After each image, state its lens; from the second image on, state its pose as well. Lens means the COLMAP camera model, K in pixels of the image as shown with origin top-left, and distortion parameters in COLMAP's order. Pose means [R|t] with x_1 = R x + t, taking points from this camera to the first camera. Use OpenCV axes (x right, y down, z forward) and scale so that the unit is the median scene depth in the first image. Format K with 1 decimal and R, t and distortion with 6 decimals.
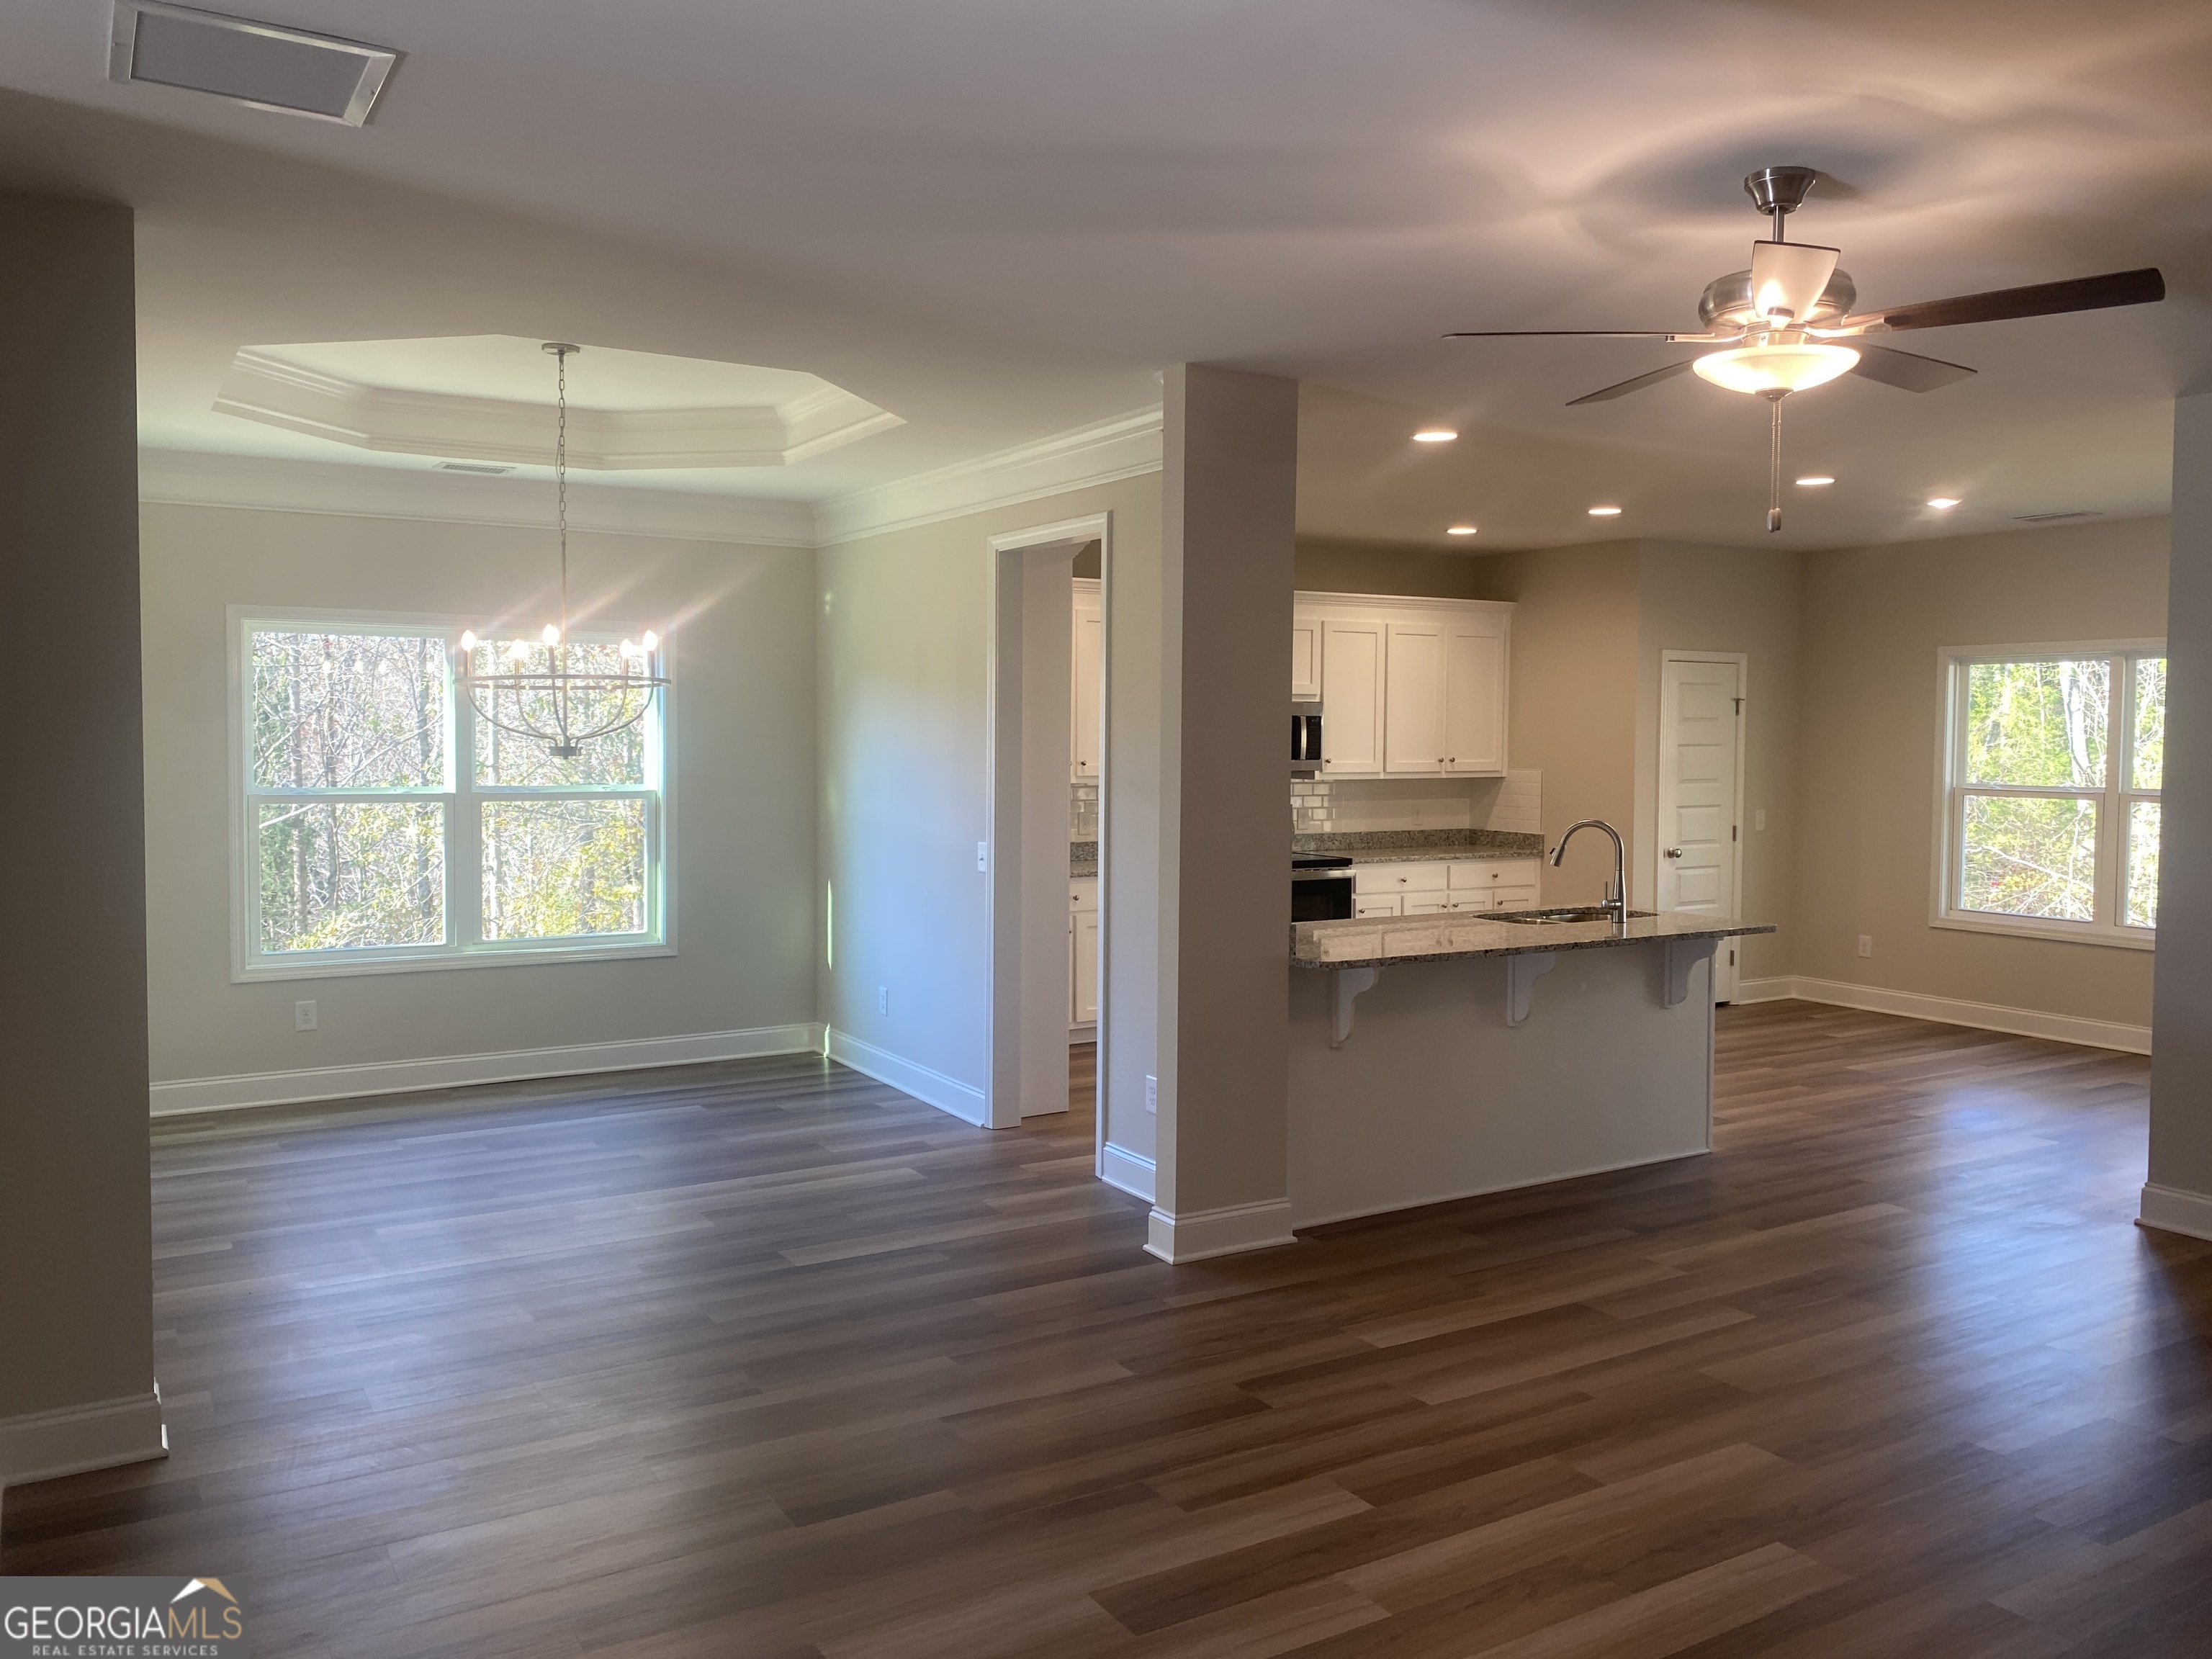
lens RADIAL K [[1666.3, 0, 1093.1], [0, 1666.3, 808.4], [0, 0, 1]] dist [0.059725, -0.118871]
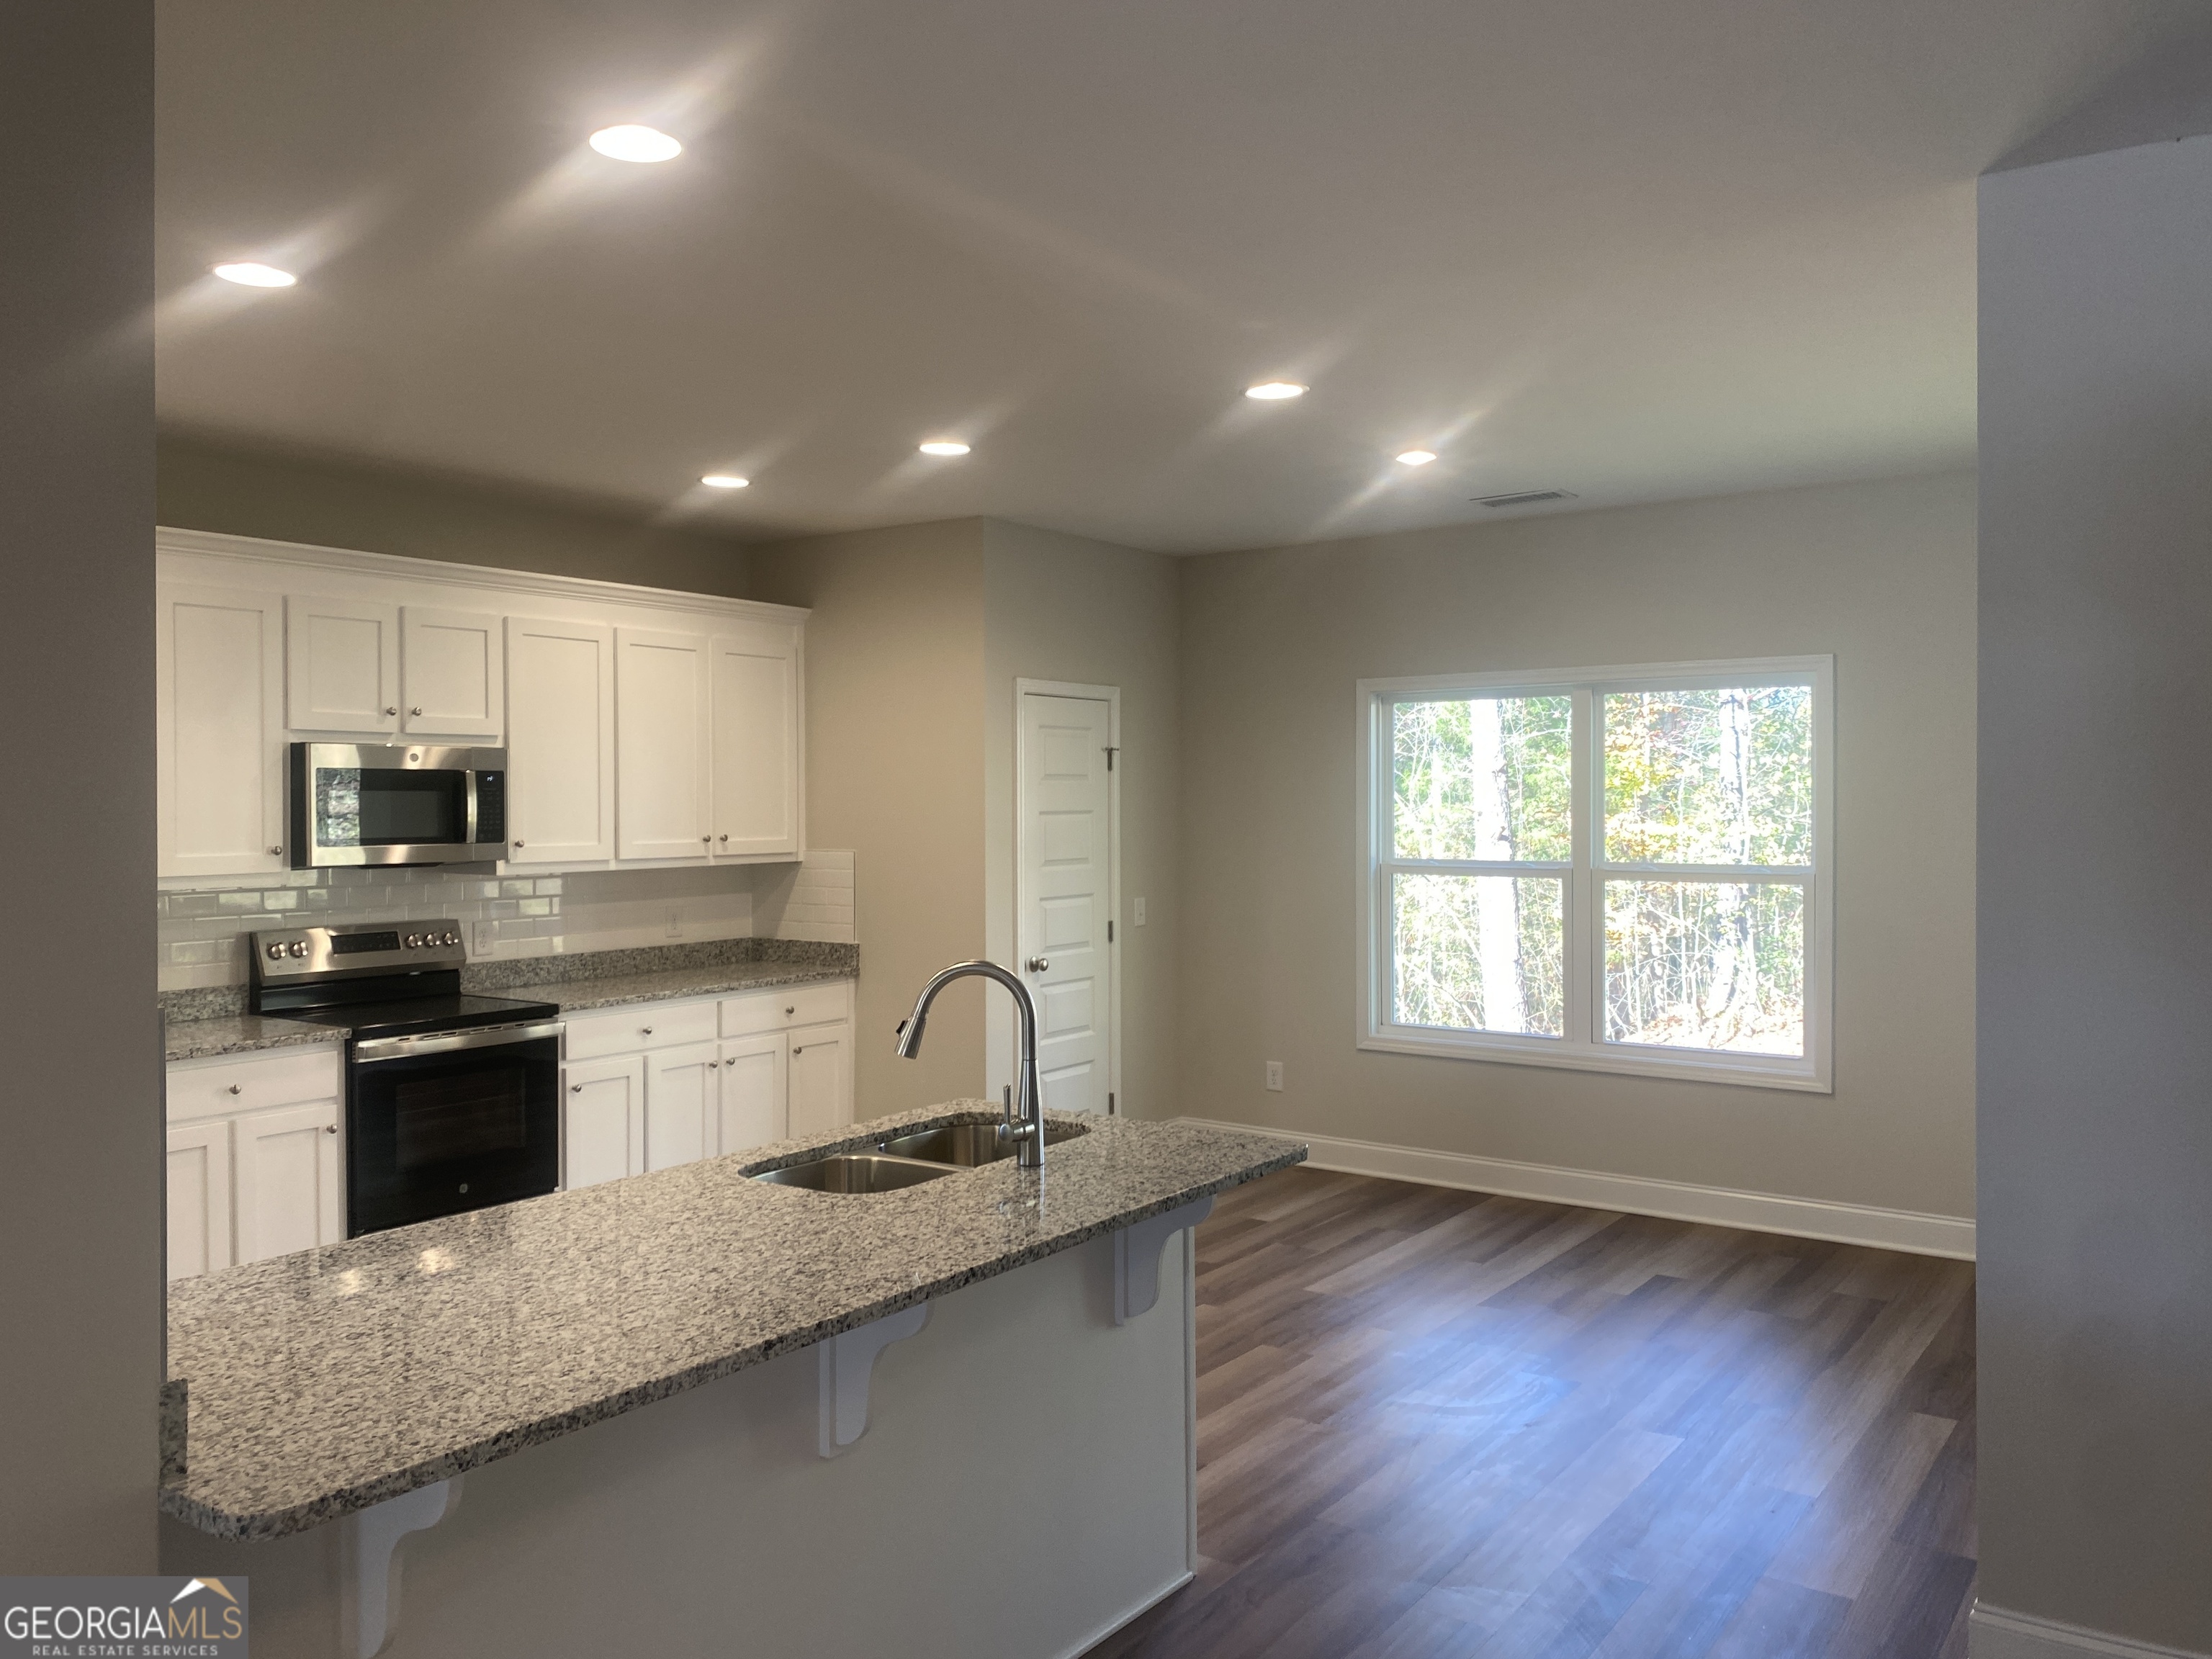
lens RADIAL K [[1666.3, 0, 1093.1], [0, 1666.3, 808.4], [0, 0, 1]] dist [0.059725, -0.118871]
pose [[0.914746, -0.010596, 0.403890, 0.086081], [0.027488, 0.998972, -0.036048, -0.013636], [-0.403093, 0.044077, 0.914097, 0.352566]]
